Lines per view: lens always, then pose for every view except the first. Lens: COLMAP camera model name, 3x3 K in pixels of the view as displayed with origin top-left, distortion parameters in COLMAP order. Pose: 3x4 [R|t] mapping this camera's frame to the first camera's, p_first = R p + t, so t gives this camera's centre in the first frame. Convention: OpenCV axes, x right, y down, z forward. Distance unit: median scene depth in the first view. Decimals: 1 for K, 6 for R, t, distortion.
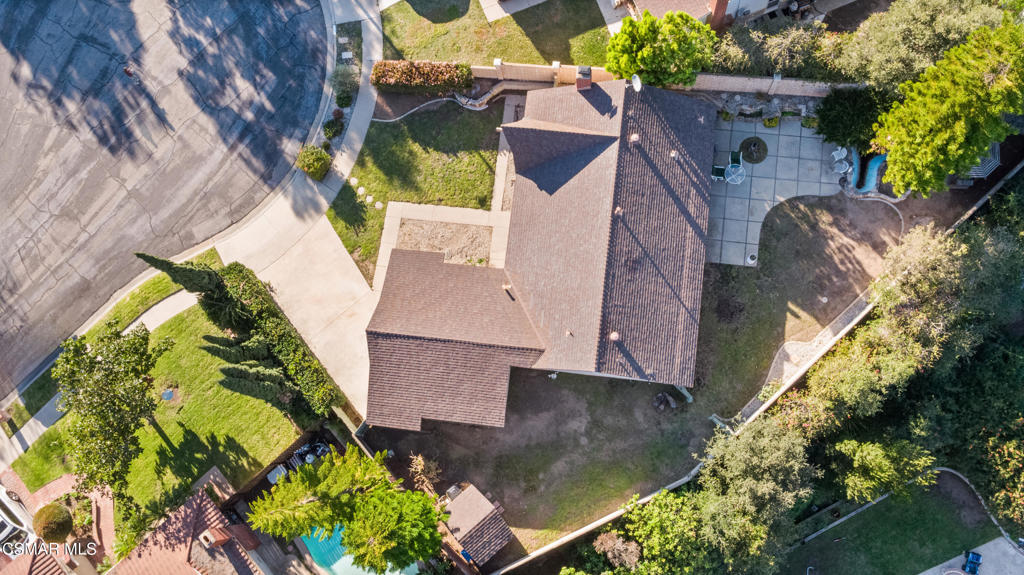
lens RADIAL K [[880.2, 0, 512.0], [0, 880.2, 287.5], [0, 0, 1]] dist [-0.005417, 0.001857]
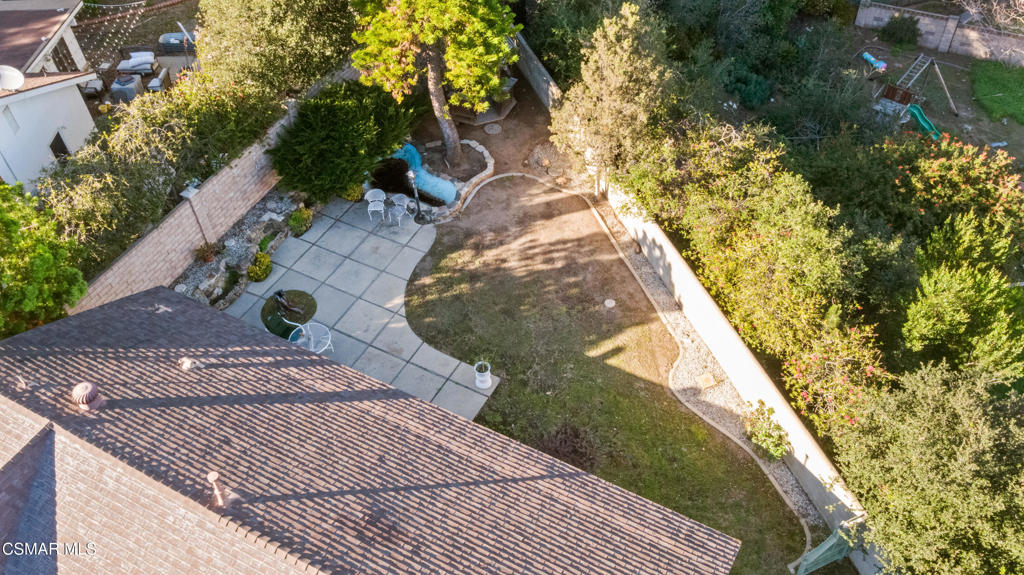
lens RADIAL K [[880.2, 0, 512.0], [0, 880.2, 287.5], [0, 0, 1]] dist [-0.005417, 0.001857]
pose [[0.377773, -0.648864, 0.660502, -0.010827], [0.907952, 0.399381, -0.126958, 0.026880], [-0.181413, 0.647665, 0.740013, 0.633442]]
